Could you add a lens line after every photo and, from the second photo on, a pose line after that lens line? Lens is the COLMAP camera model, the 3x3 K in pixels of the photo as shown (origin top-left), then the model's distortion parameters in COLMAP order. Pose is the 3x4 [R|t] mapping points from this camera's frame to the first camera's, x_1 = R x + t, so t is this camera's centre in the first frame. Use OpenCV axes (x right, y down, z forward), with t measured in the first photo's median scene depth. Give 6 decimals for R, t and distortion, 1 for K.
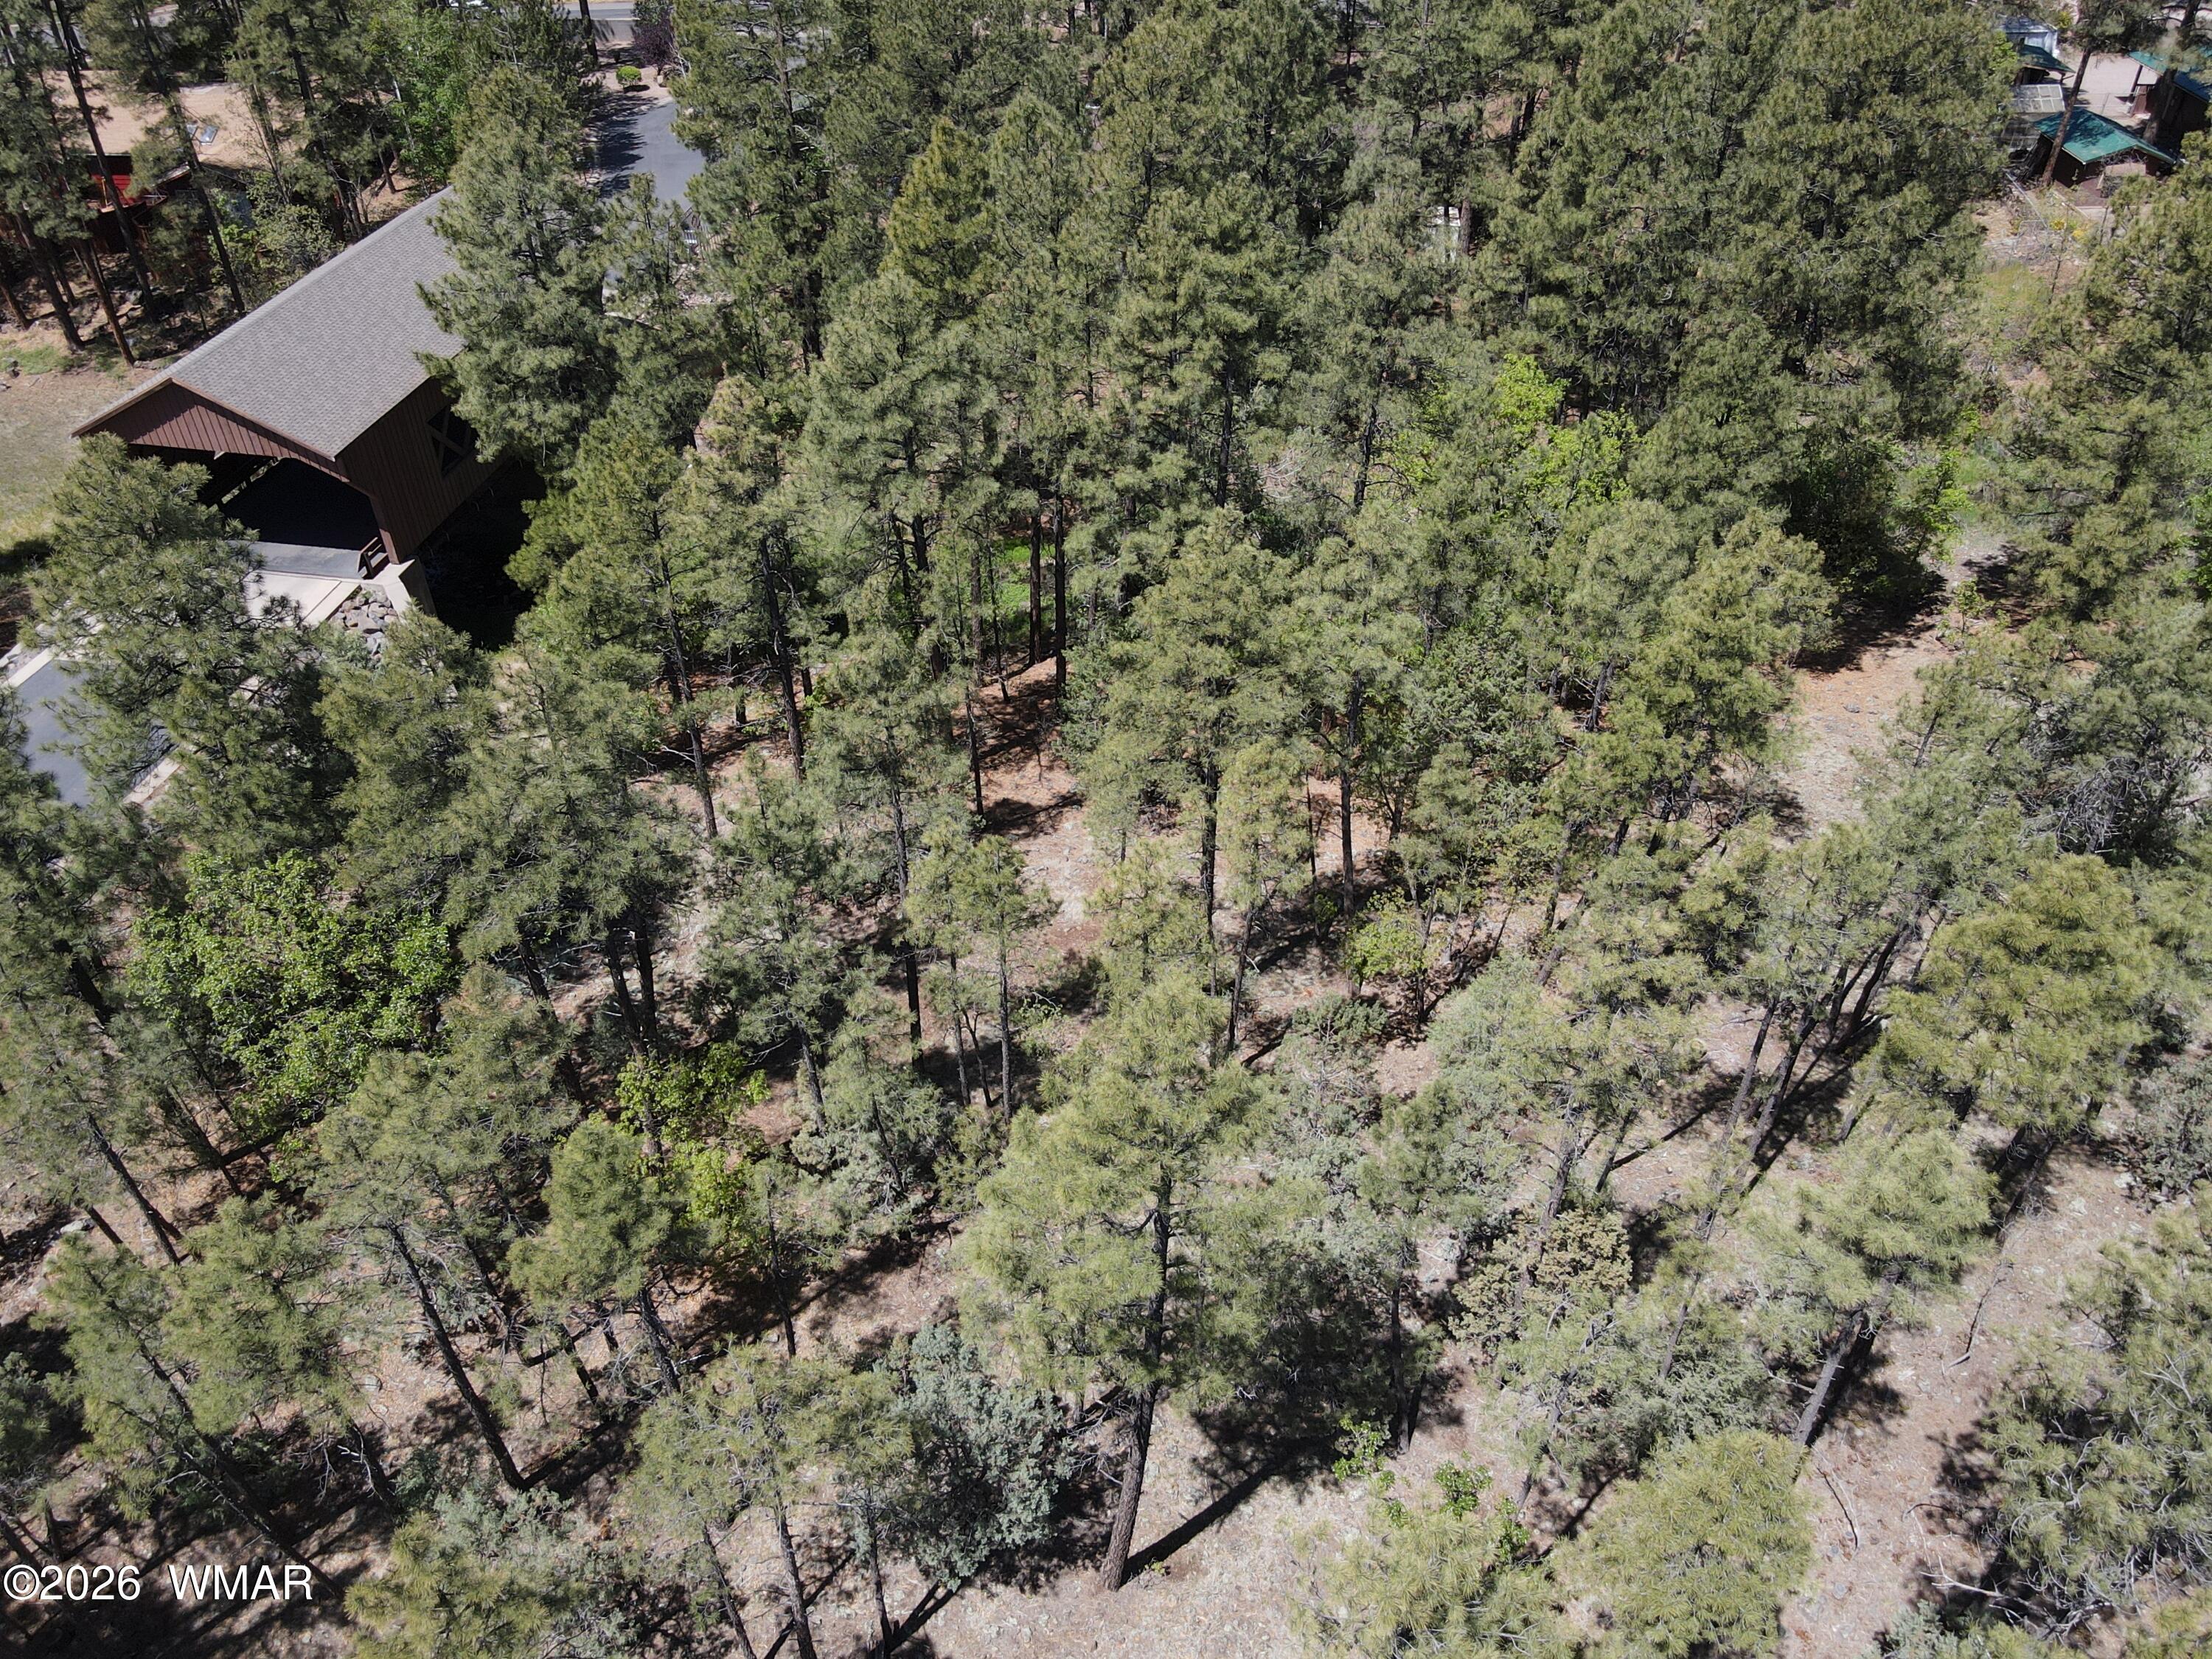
lens RADIAL K [[1619.9, 0, 1105.6], [0, 1619.9, 837.2], [0, 0, 1]] dist [0.007062, 0.004020]
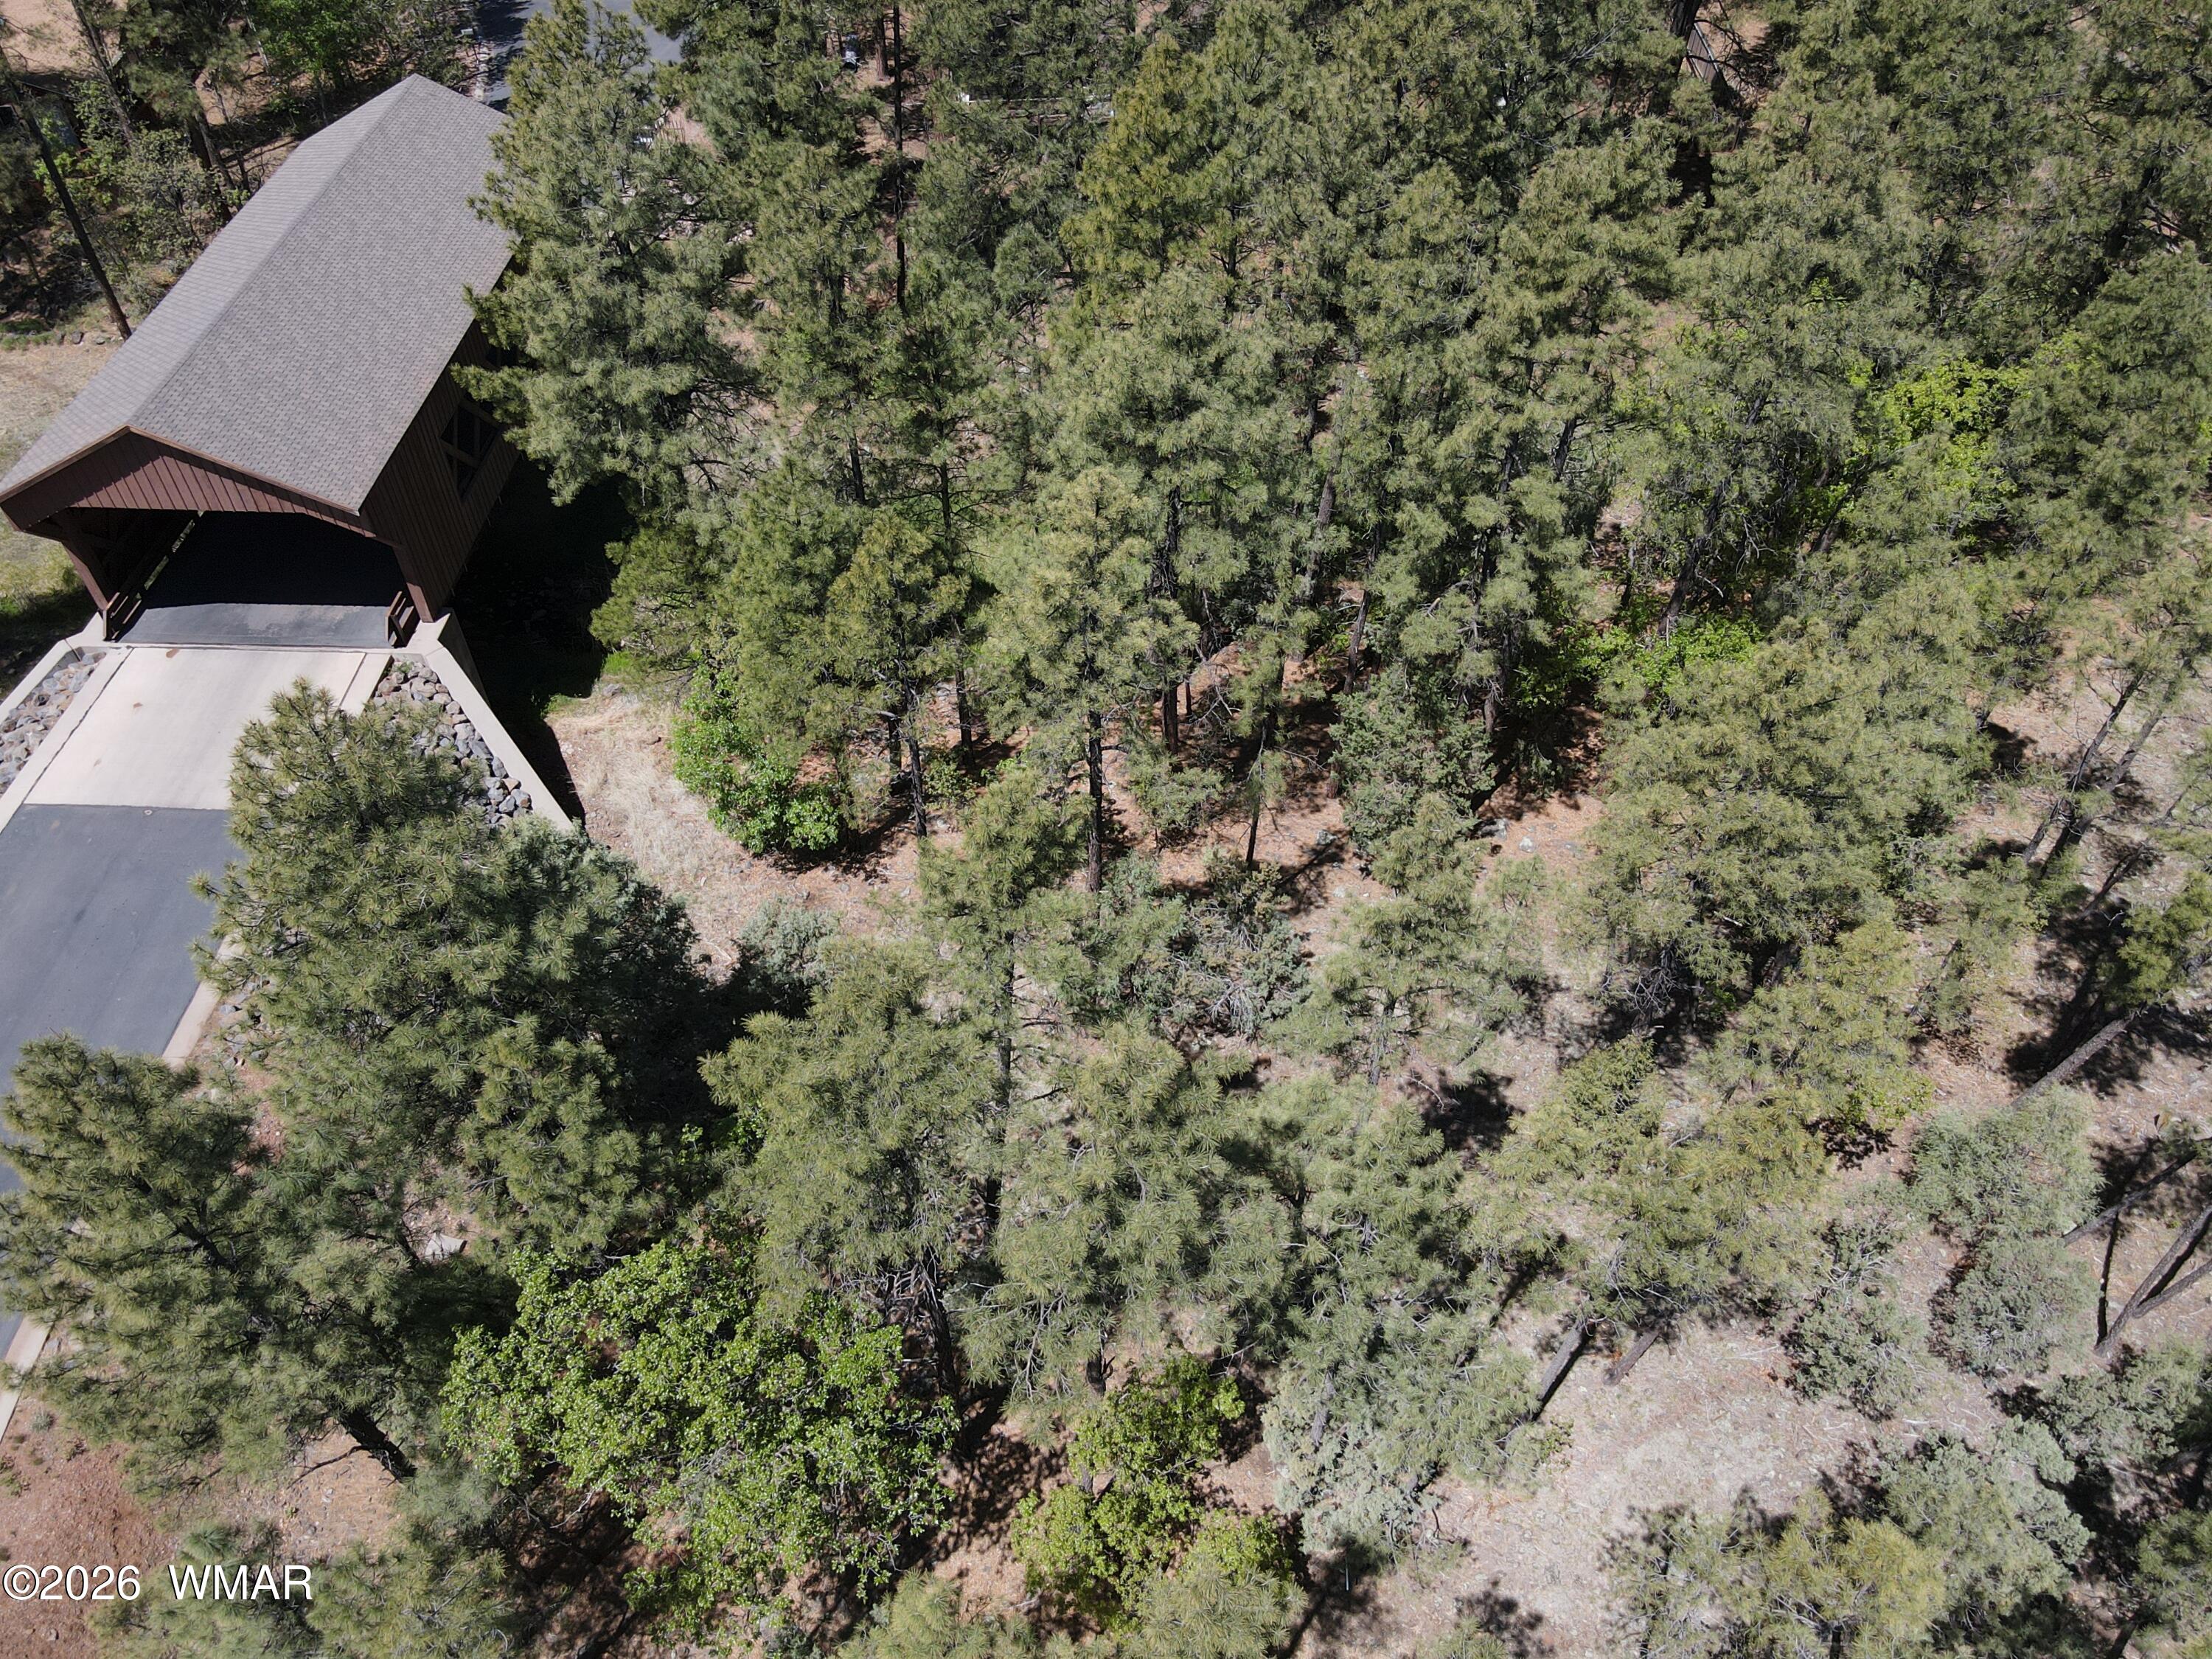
lens RADIAL K [[1619.9, 0, 1108.9], [0, 1619.9, 833.4], [0, 0, 1]] dist [0.007062, 0.004020]
pose [[0.989510, -0.101133, 0.103156, -0.214845], [0.088480, 0.988748, 0.120622, -0.142868], [-0.114194, -0.110229, 0.987324, 0.172365]]
